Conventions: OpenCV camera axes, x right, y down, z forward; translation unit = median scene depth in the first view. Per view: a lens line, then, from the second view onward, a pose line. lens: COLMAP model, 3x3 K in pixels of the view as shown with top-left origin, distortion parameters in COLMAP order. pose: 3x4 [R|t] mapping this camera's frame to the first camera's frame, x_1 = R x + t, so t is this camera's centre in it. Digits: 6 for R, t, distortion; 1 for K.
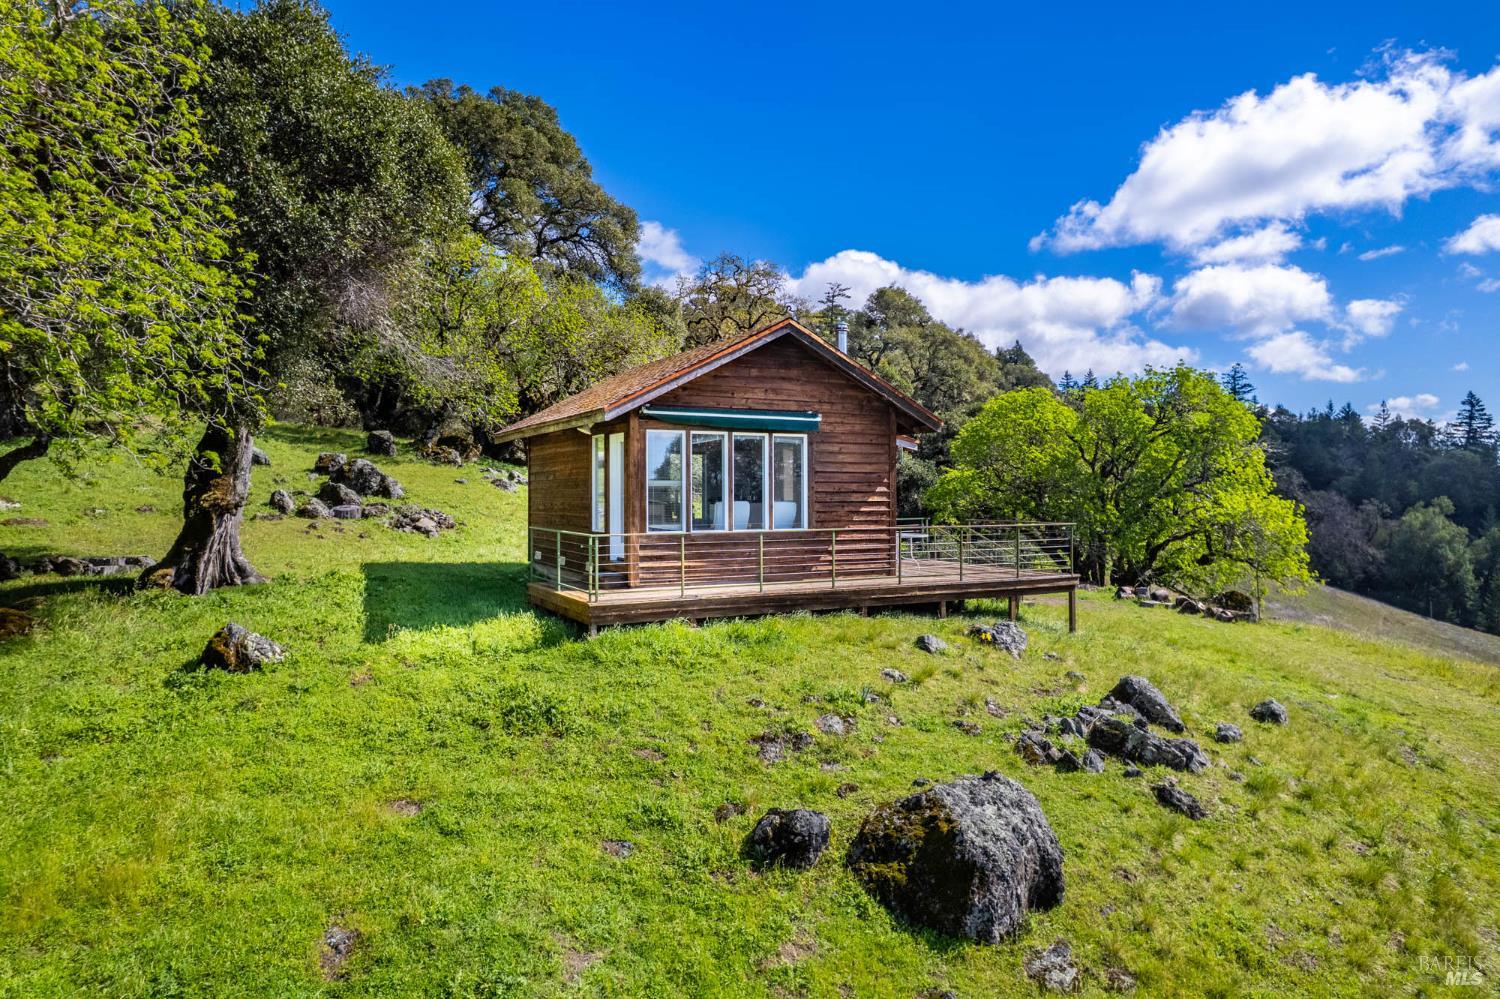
lens RADIAL K [[959.1, 0, 748.7], [0, 959.1, 489.0], [0, 0, 1]] dist [-0.066187, 0.049290]
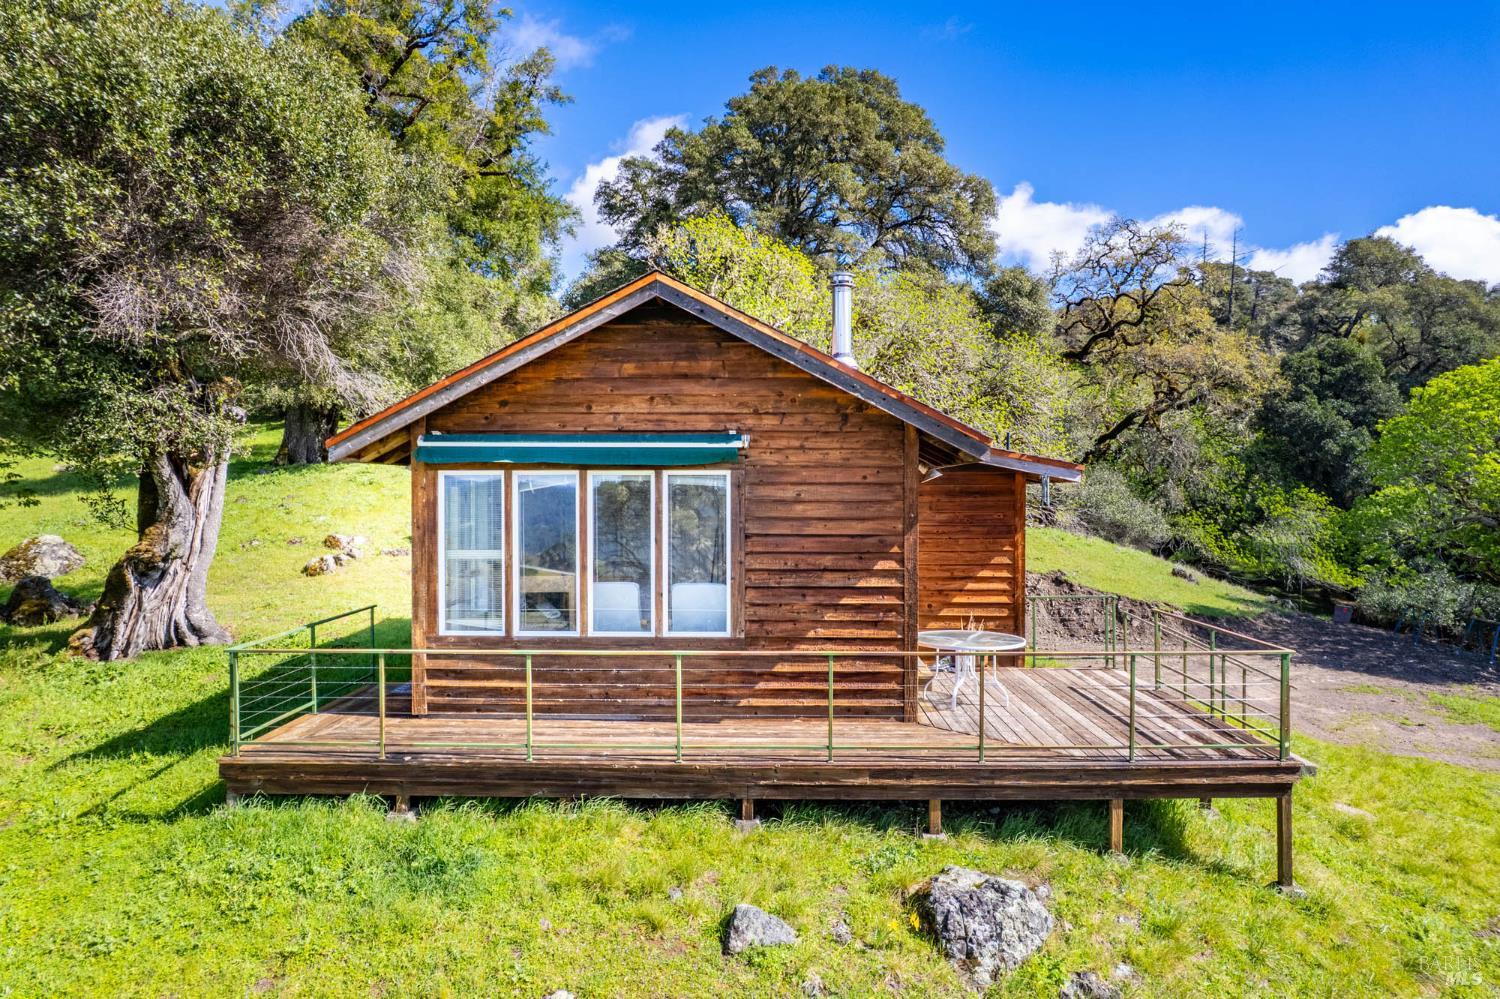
lens RADIAL K [[959.1, 0, 748.7], [0, 959.1, 489.0], [0, 0, 1]] dist [-0.066187, 0.049290]
pose [[0.880091, -0.001221, -0.474803, 0.336434], [0.001342, 0.999999, -0.000084, -0.044451], [0.474802, -0.000563, 0.880092, 0.483040]]
